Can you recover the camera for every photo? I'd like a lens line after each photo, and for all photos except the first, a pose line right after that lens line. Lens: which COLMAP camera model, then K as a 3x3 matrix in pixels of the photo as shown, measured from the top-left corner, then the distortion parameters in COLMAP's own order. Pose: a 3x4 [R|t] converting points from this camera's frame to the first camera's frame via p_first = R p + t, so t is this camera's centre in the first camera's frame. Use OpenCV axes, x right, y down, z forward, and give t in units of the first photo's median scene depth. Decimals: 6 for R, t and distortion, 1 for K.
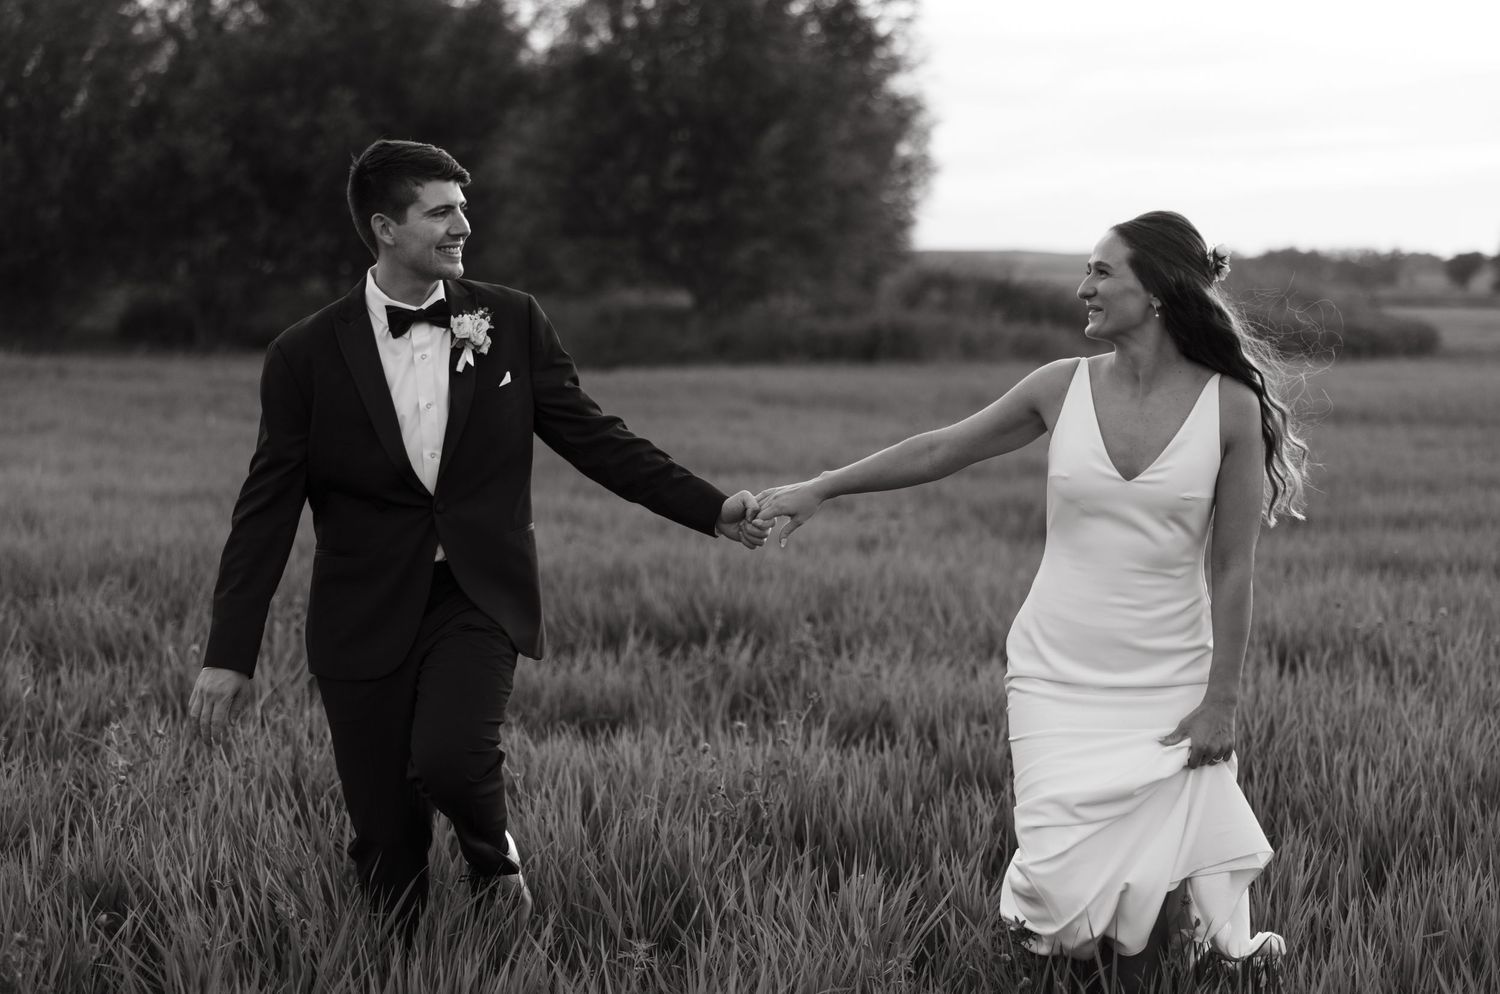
lens RADIAL K [[2727.4, 0, 750.0], [0, 2727.4, 497.0], [0, 0, 1]] dist [-0.039017, -0.111468]
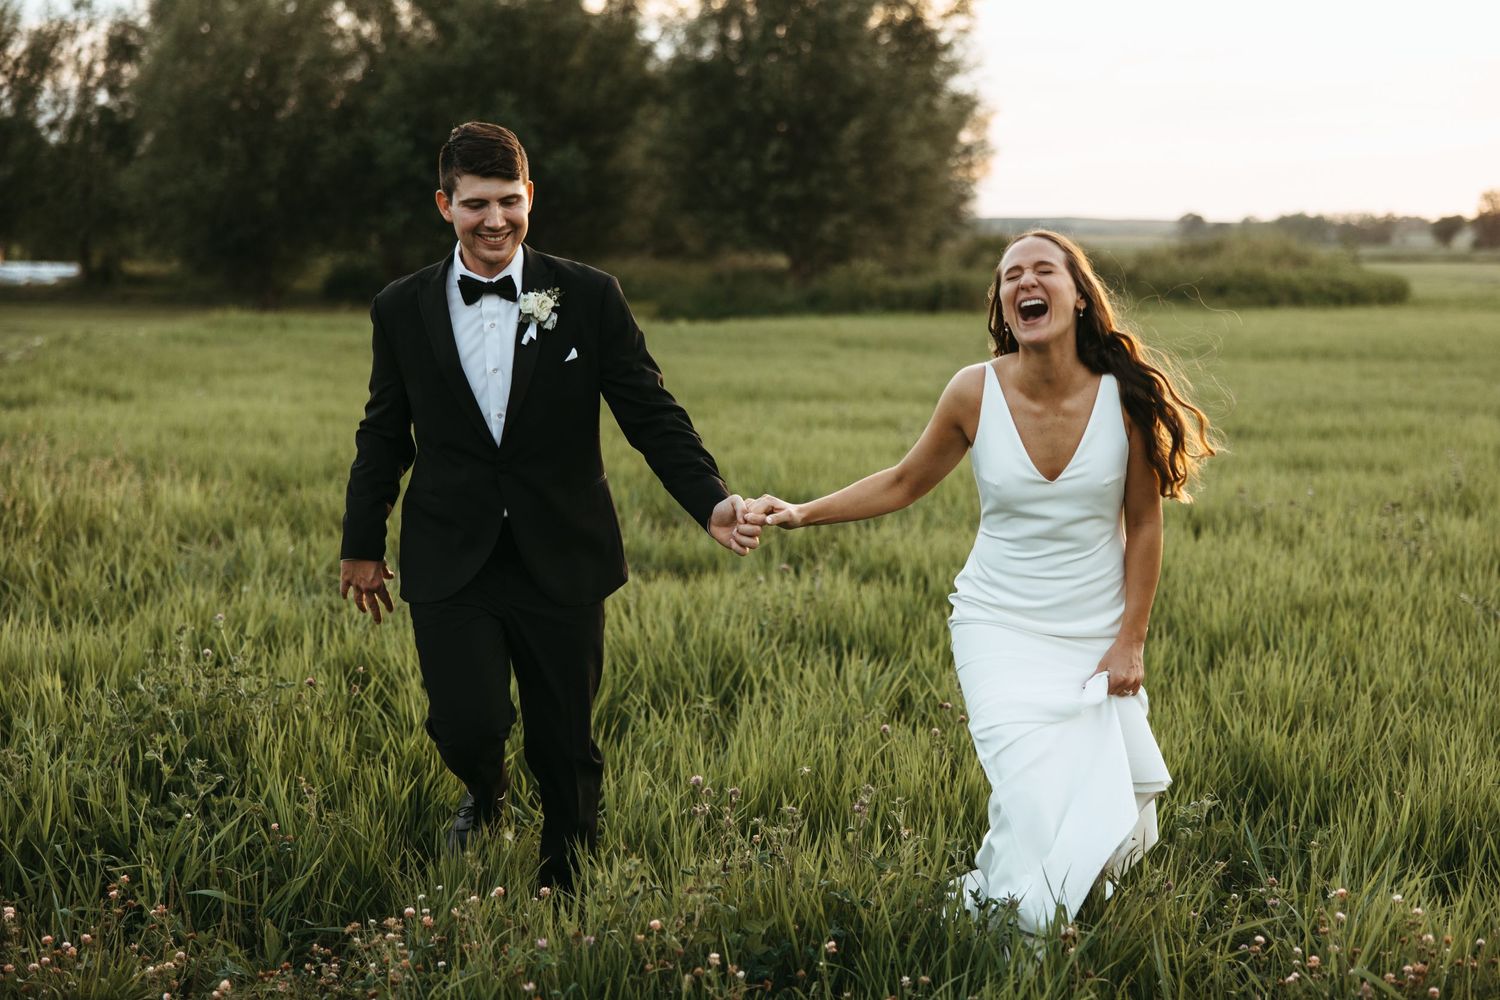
lens RADIAL K [[2292.8, 0, 750.0], [0, 2292.8, 500.0], [0, 0, 1]] dist [-0.020195, -0.075368]
pose [[0.999079, -0.003976, -0.042733, 0.005023], [0.005333, 0.999483, 0.031691, 0.001697], [0.042585, -0.031889, 0.998584, -0.035209]]
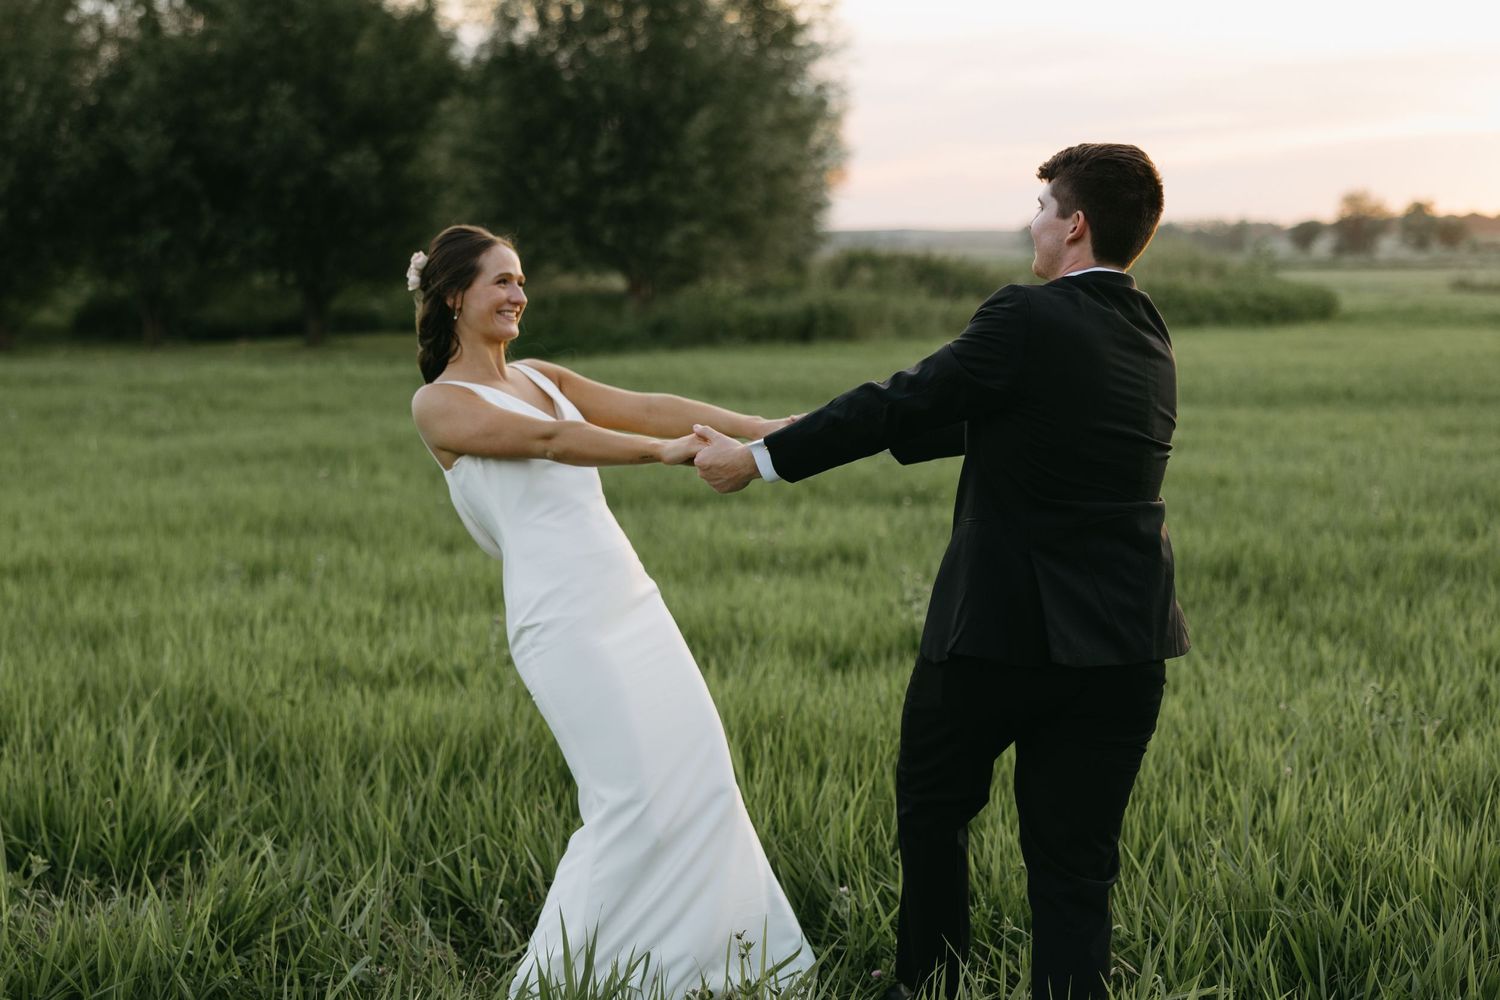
lens RADIAL K [[2347.0, 0, 687.9], [0, 2347.0, 459.4], [0, 0, 1]] dist [-0.047692, 0.016129]
pose [[0.999669, -0.024972, 0.006139, -0.004720], [0.024937, 0.999672, 0.005764, -0.011130], [-0.006281, -0.005609, 0.999965, 0.120644]]
